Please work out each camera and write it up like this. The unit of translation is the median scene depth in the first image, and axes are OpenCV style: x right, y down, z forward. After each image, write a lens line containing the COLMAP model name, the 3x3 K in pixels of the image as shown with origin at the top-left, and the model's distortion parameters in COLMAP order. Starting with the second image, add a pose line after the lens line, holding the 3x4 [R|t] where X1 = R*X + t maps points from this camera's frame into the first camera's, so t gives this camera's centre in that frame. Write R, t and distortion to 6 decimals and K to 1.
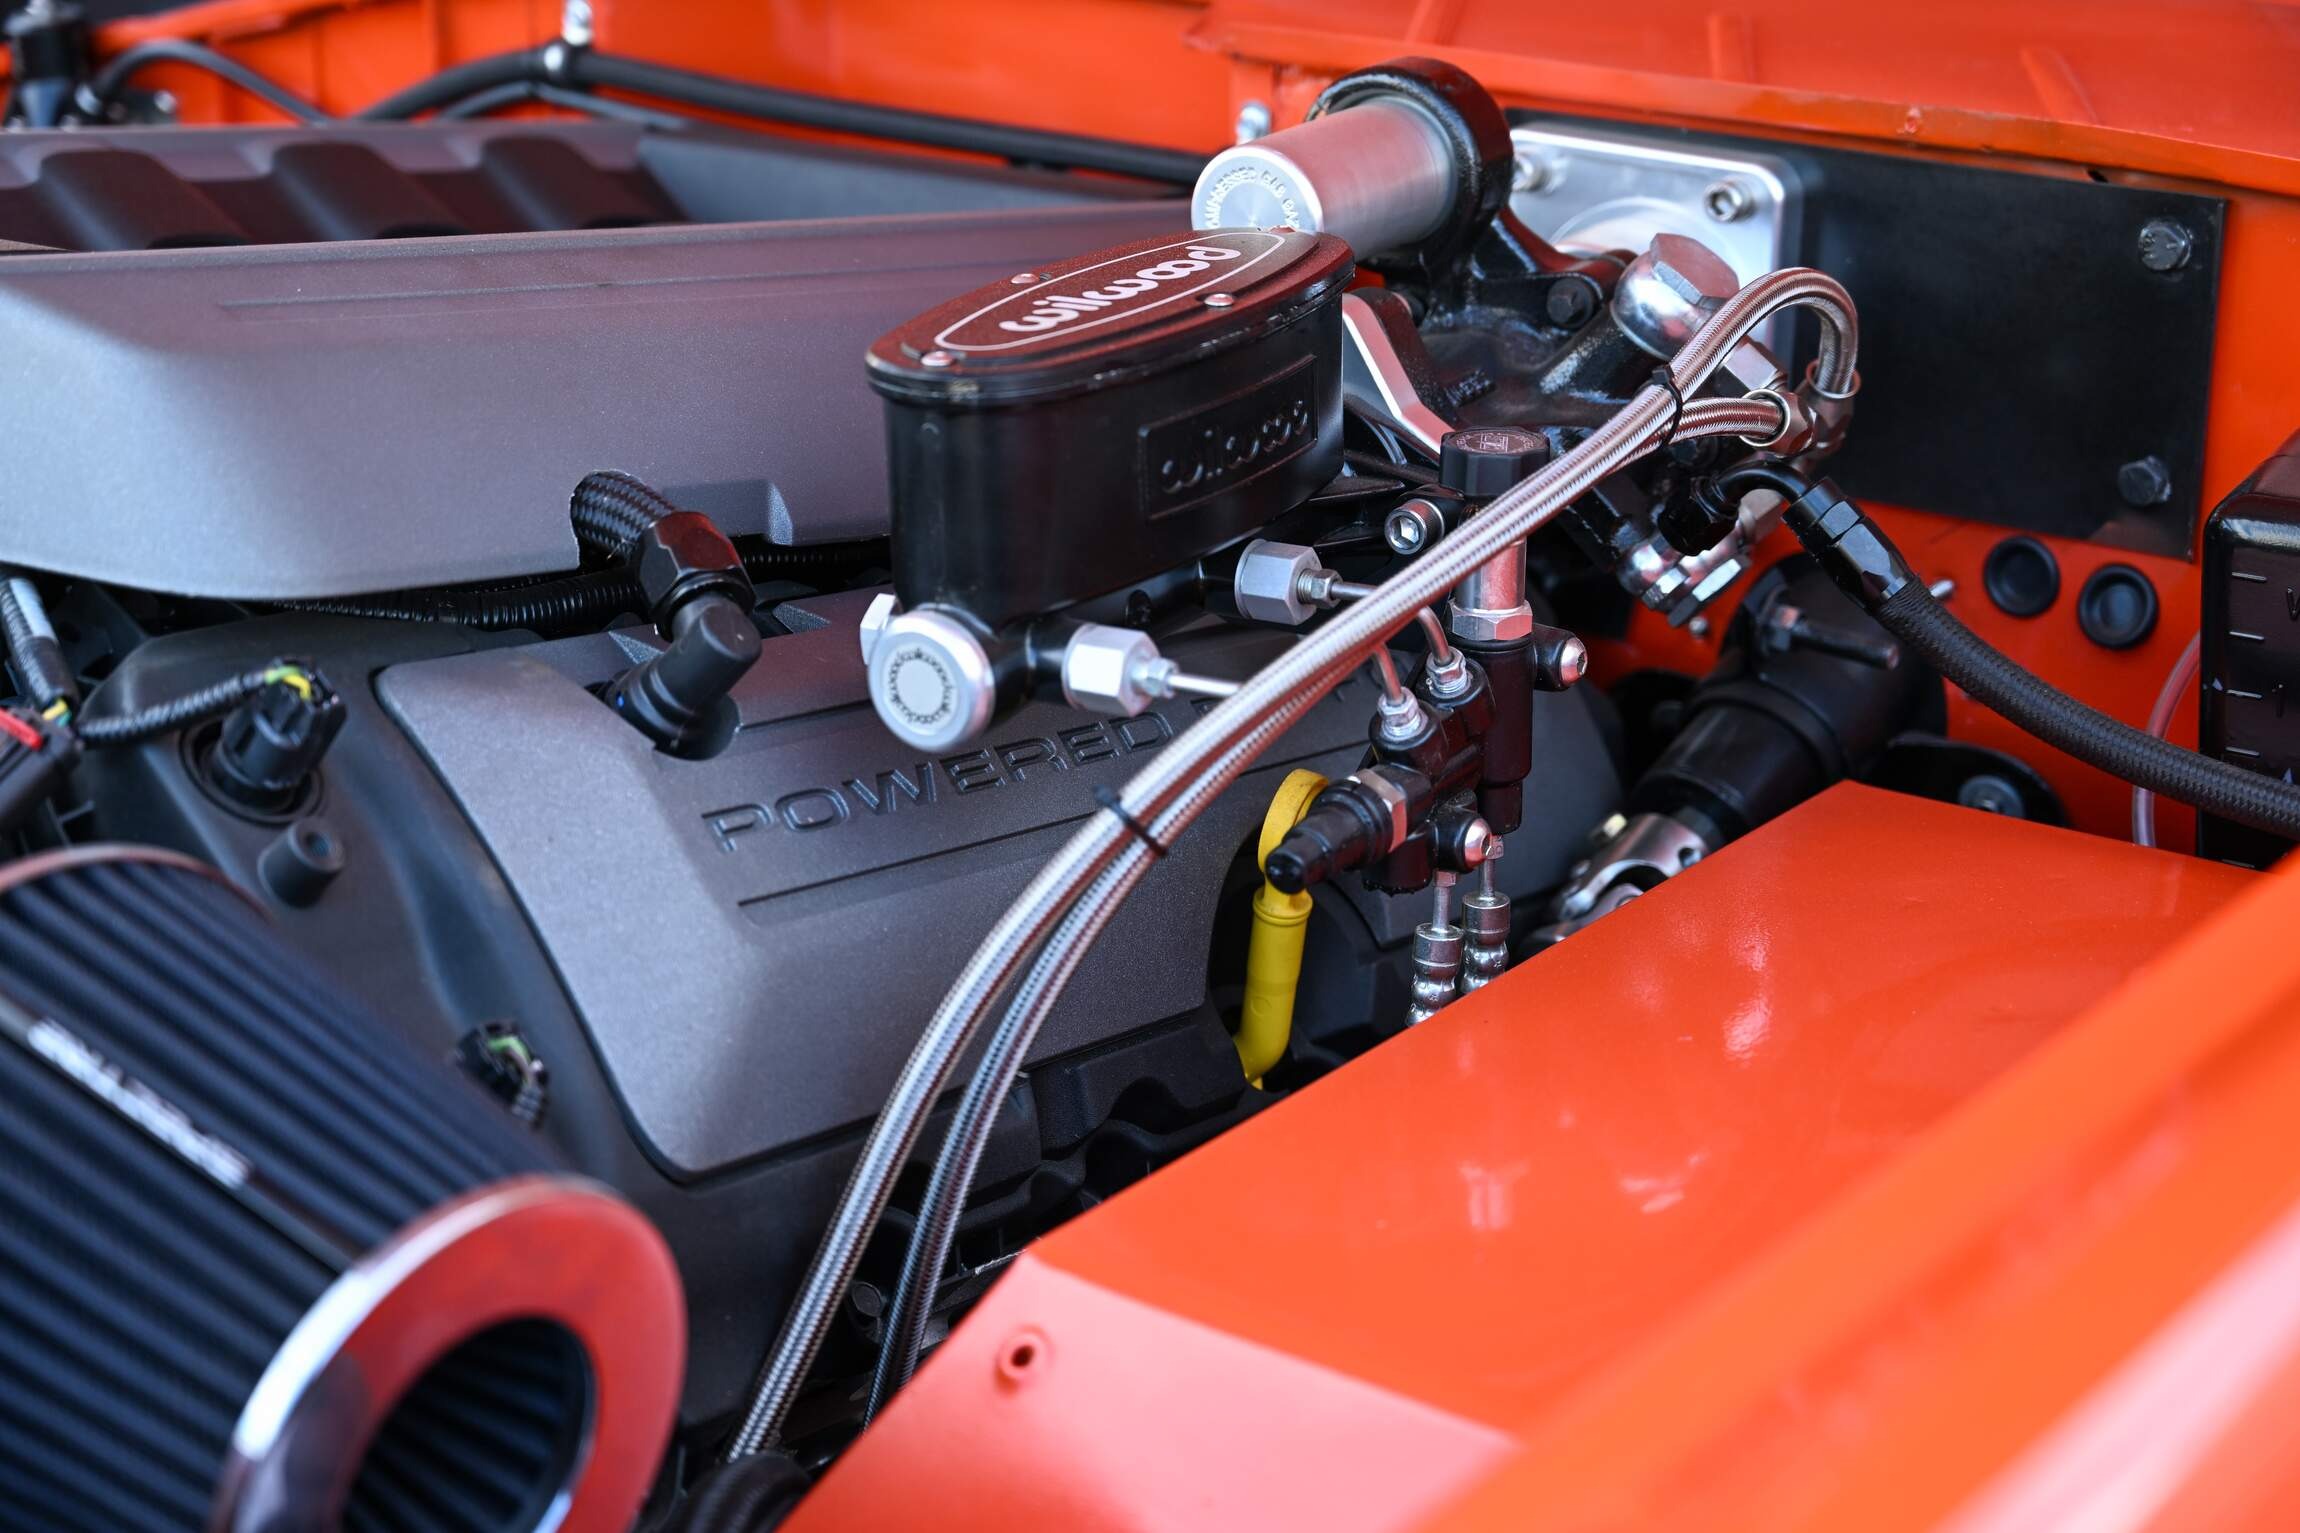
lens RADIAL K [[3693.1, 0, 1150.0], [0, 3693.1, 766.5], [0, 0, 1]] dist [-0.014200, 0.102408]
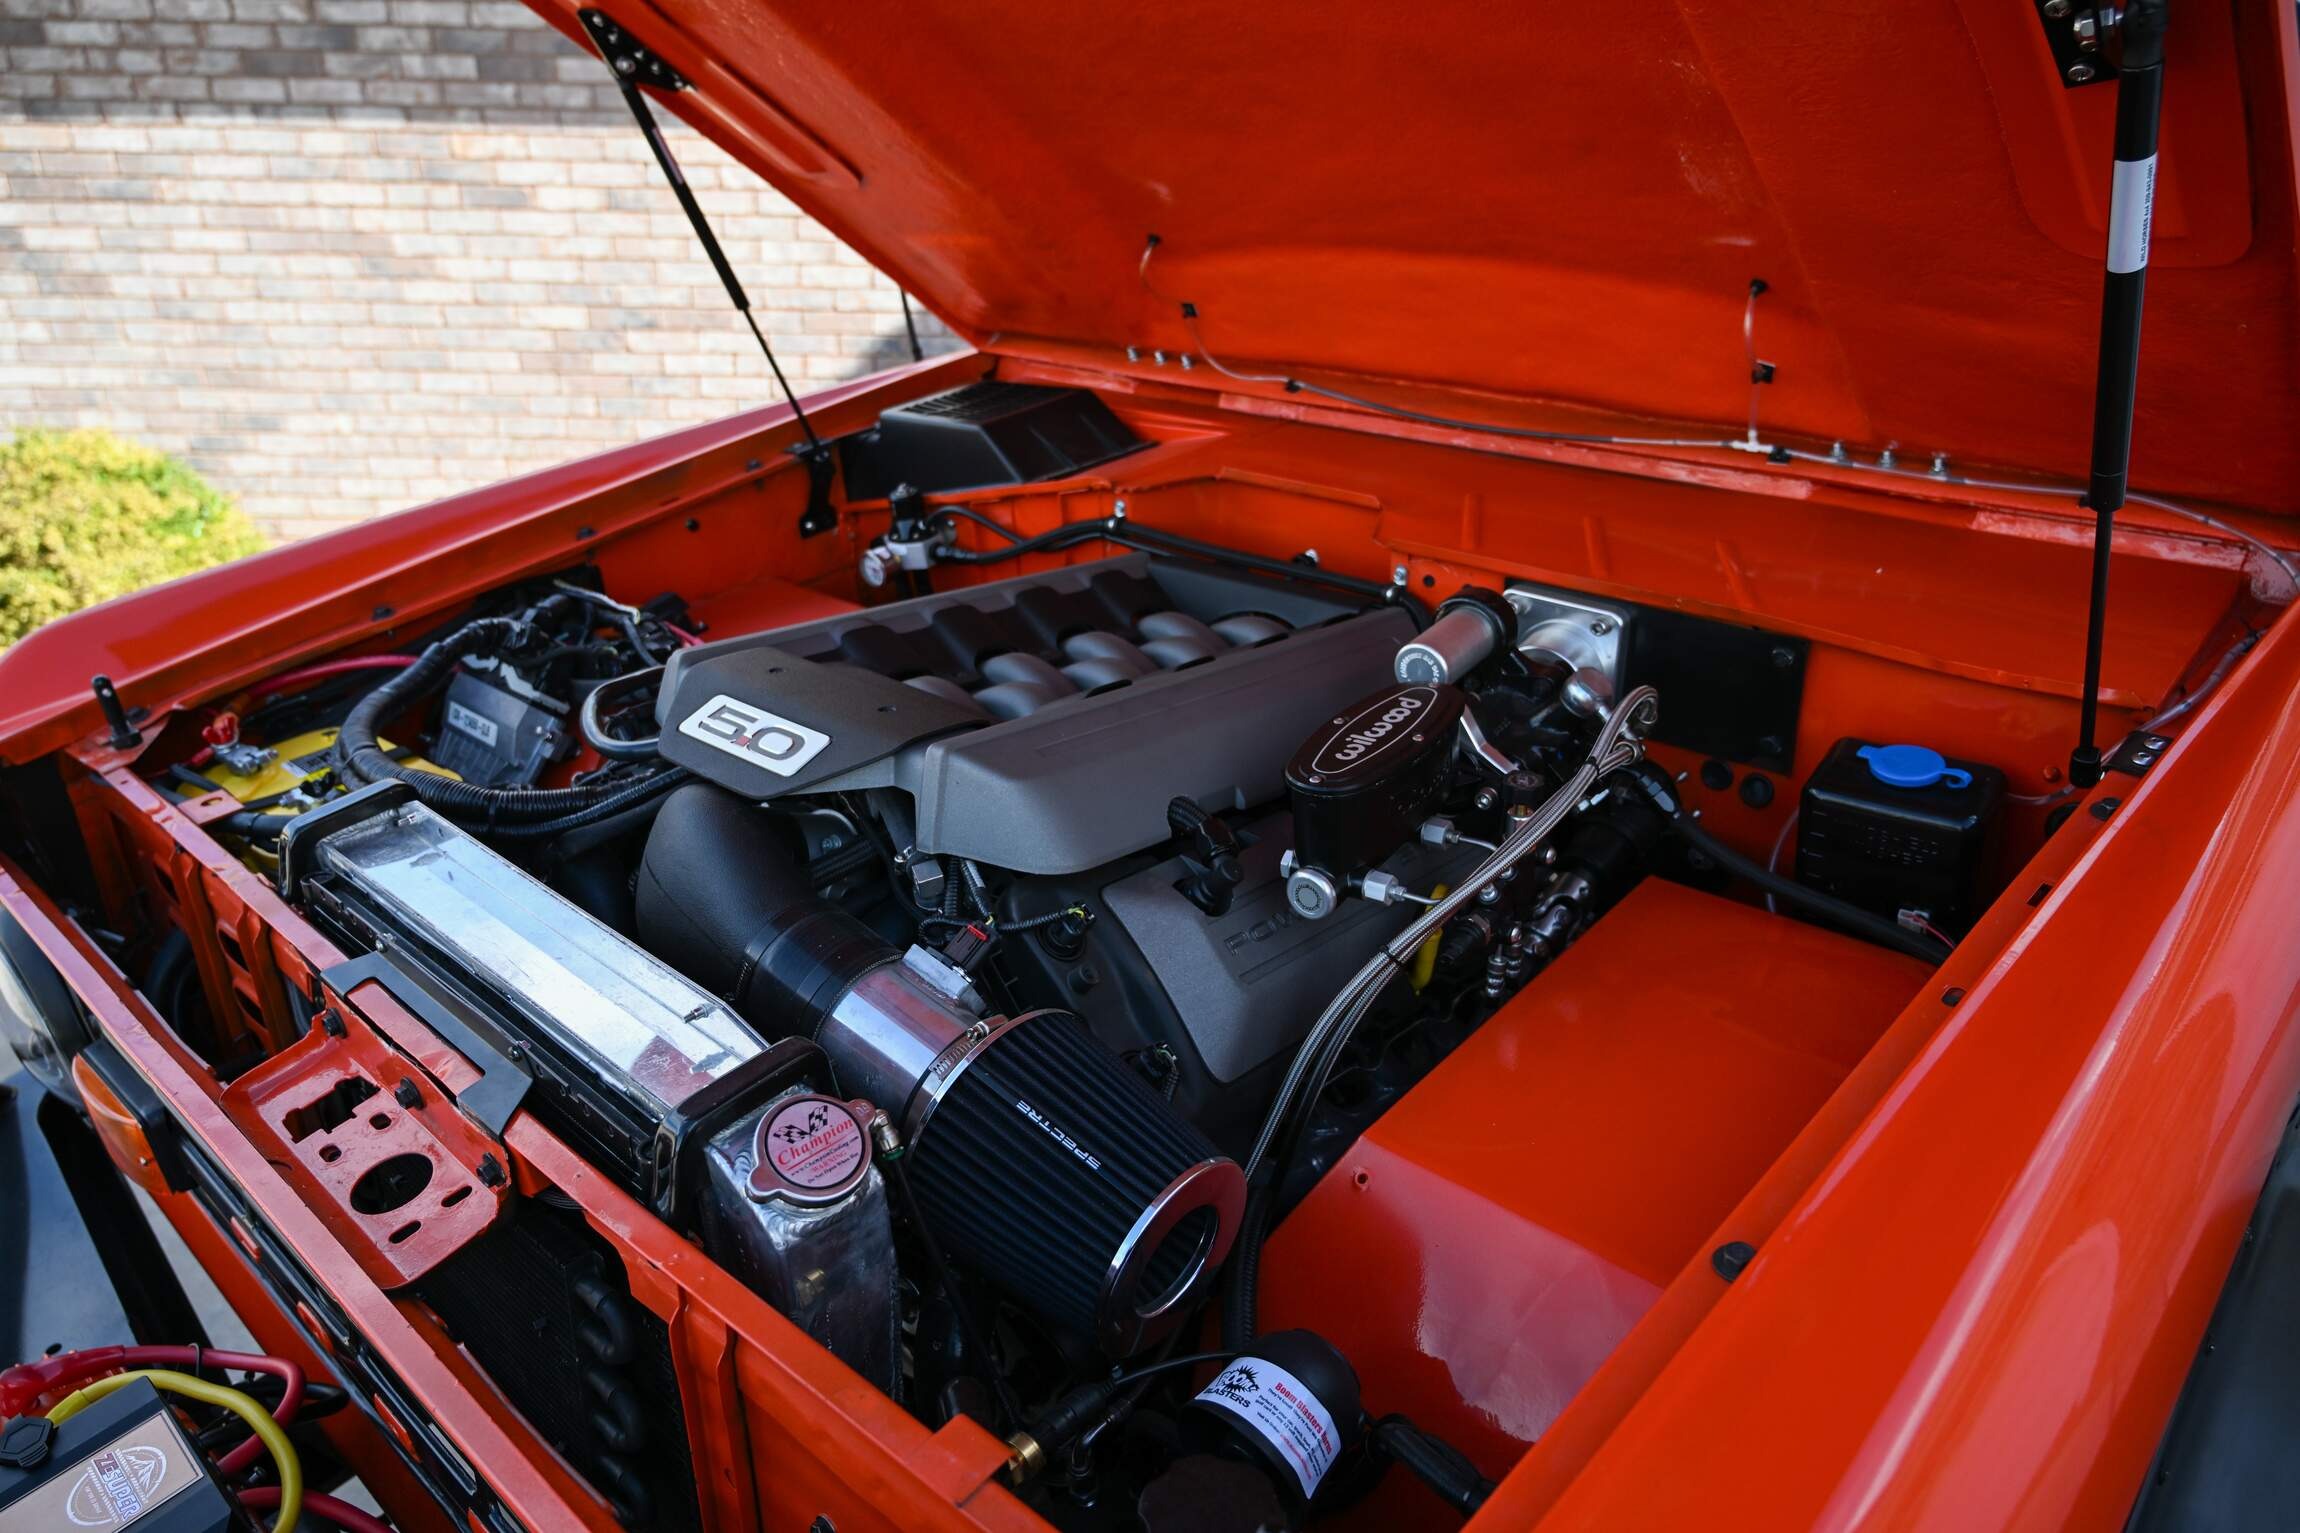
lens RADIAL K [[1499.0, 0, 1144.5], [0, 1499.0, 770.9], [0, 0, 1]] dist [-0.008366, -0.001143]
pose [[0.996612, -0.012280, -0.081329, -0.087183], [0.023672, 0.989779, 0.140632, -0.255458], [0.078771, -0.142081, 0.986716, -0.051114]]
